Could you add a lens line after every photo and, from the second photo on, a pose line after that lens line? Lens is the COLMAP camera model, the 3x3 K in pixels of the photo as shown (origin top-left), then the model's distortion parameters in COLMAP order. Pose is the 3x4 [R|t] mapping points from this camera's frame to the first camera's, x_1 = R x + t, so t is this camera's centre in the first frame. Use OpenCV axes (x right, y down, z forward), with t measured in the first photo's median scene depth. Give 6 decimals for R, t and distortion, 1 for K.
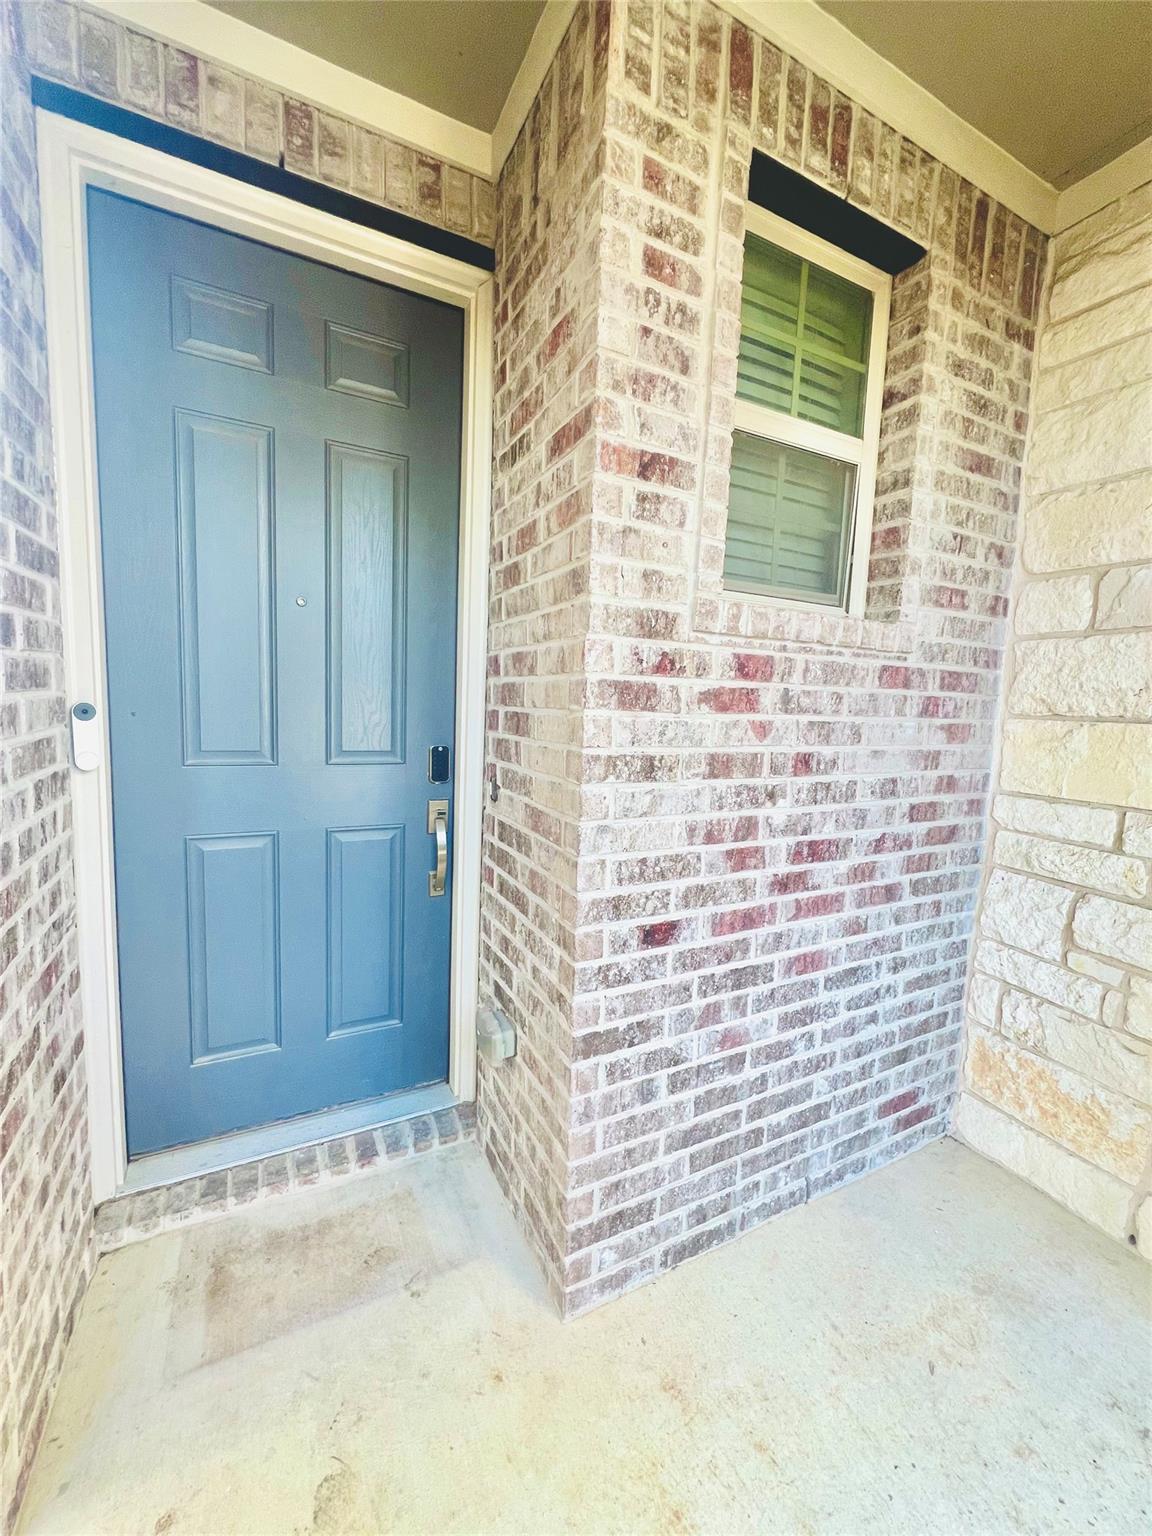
lens RADIAL K [[618.7, 0, 577.5], [0, 618.7, 766.3], [0, 0, 1]] dist [-0.001847, -0.000502]
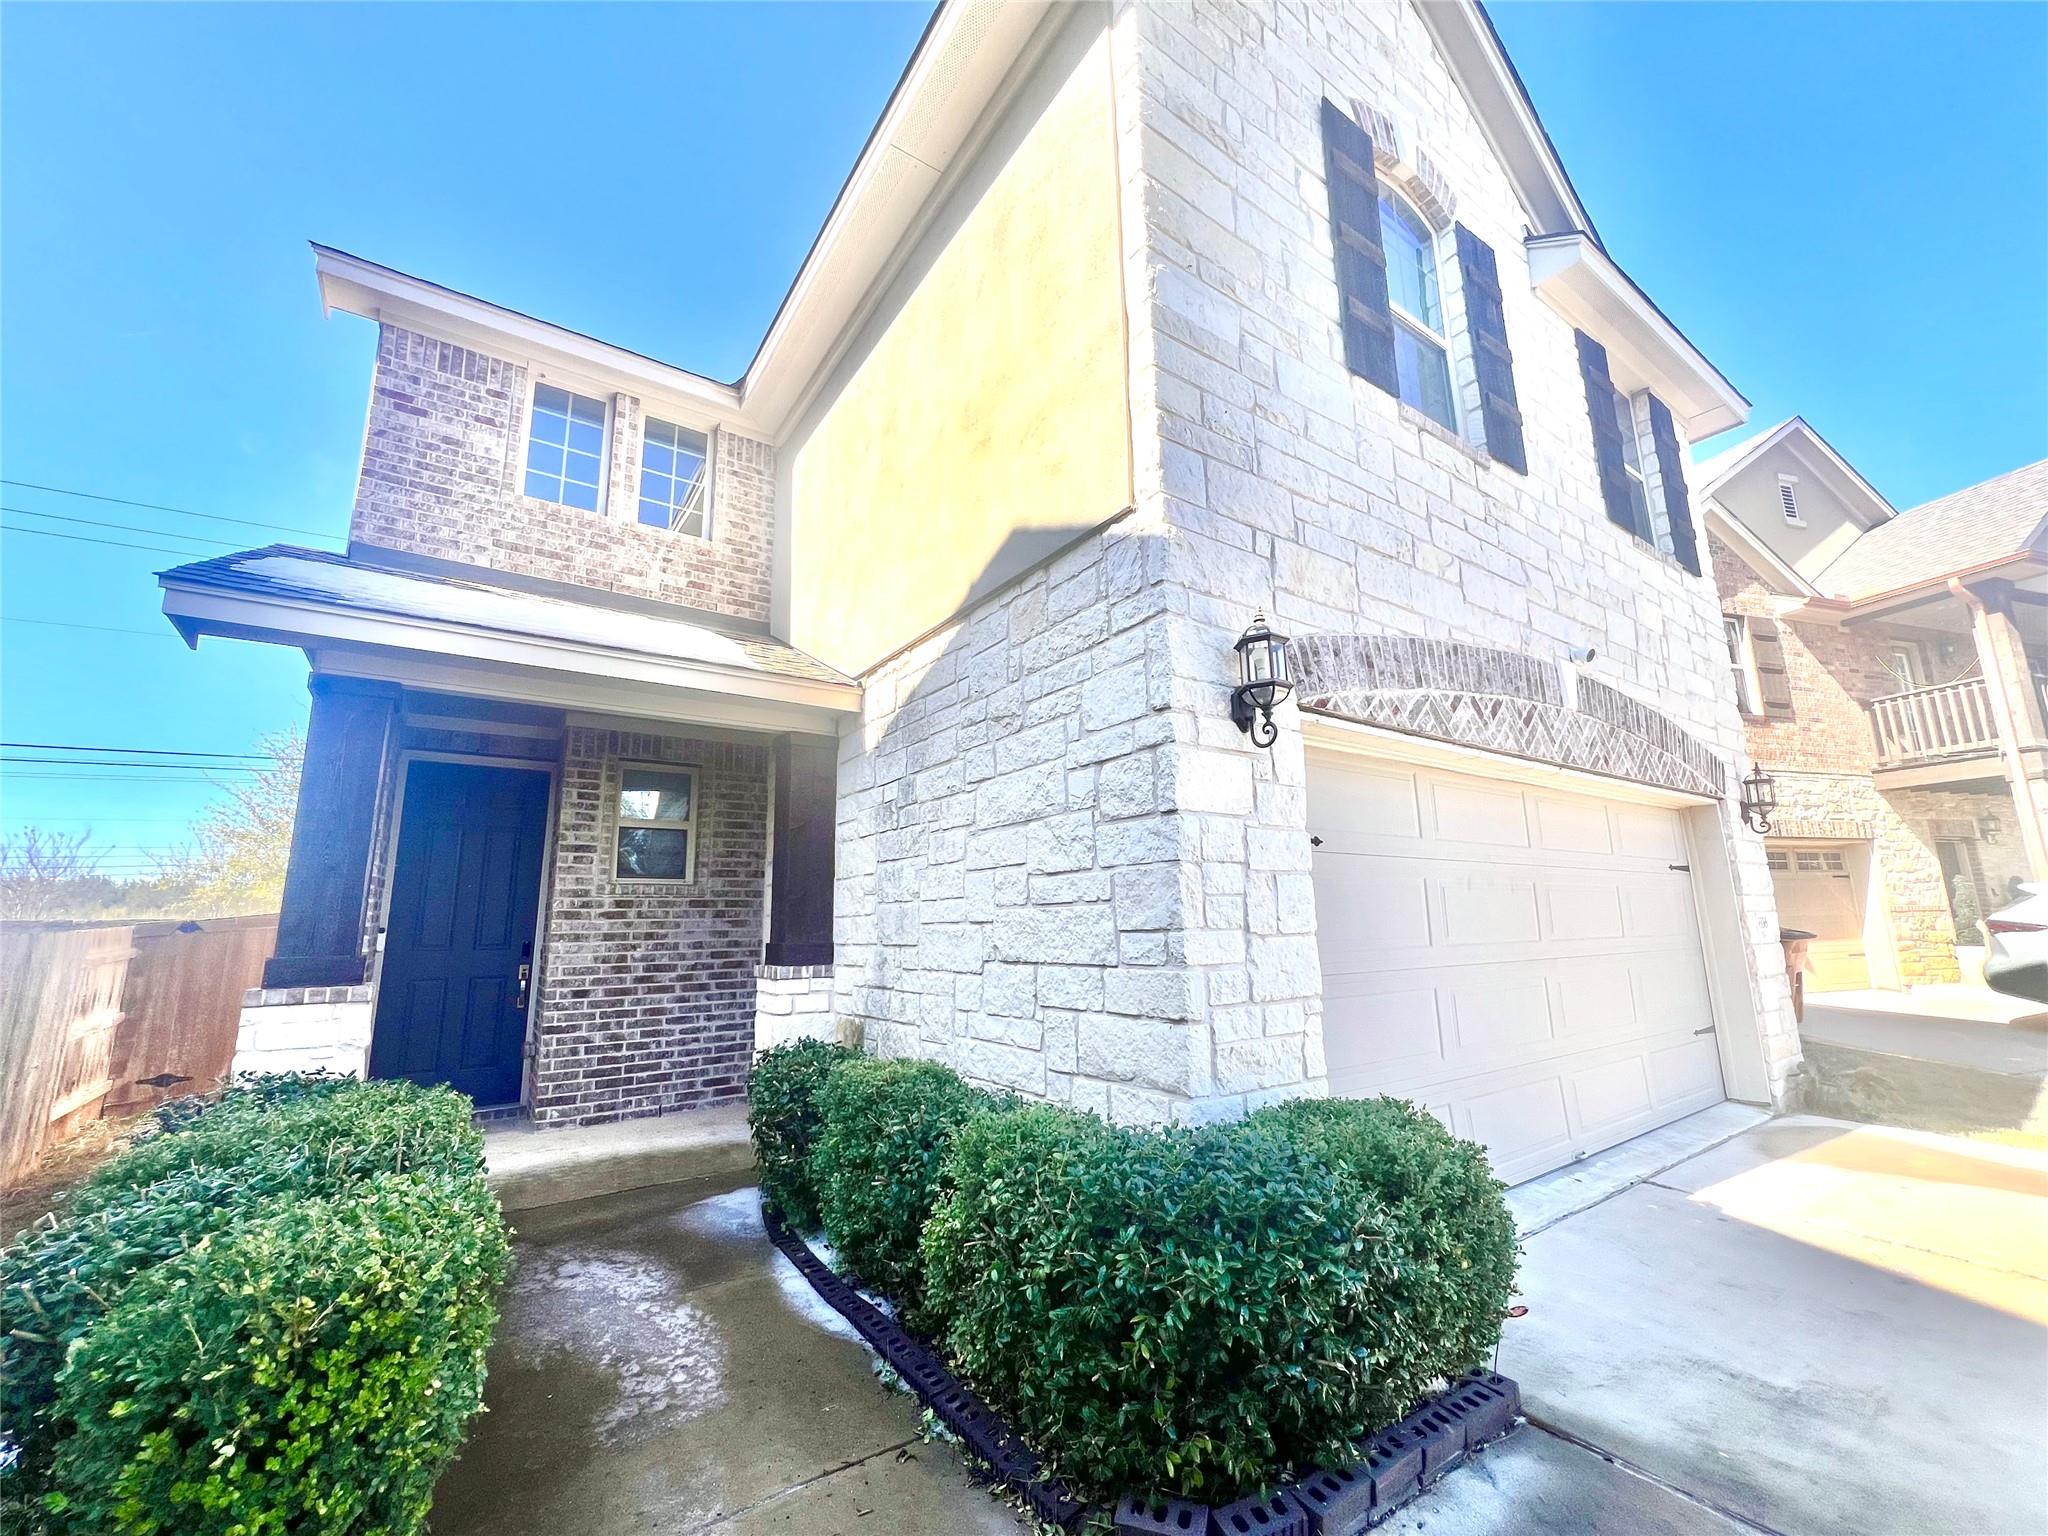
lens RADIAL K [[824.9, 0, 1027.9], [0, 824.9, 769.3], [0, 0, 1]] dist [-0.001847, -0.000502]
pose [[0.988423, -0.029615, 0.148808, 1.591208], [0.072460, 0.953832, -0.291469, 0.512451], [-0.133305, 0.298877, 0.944935, -3.164992]]
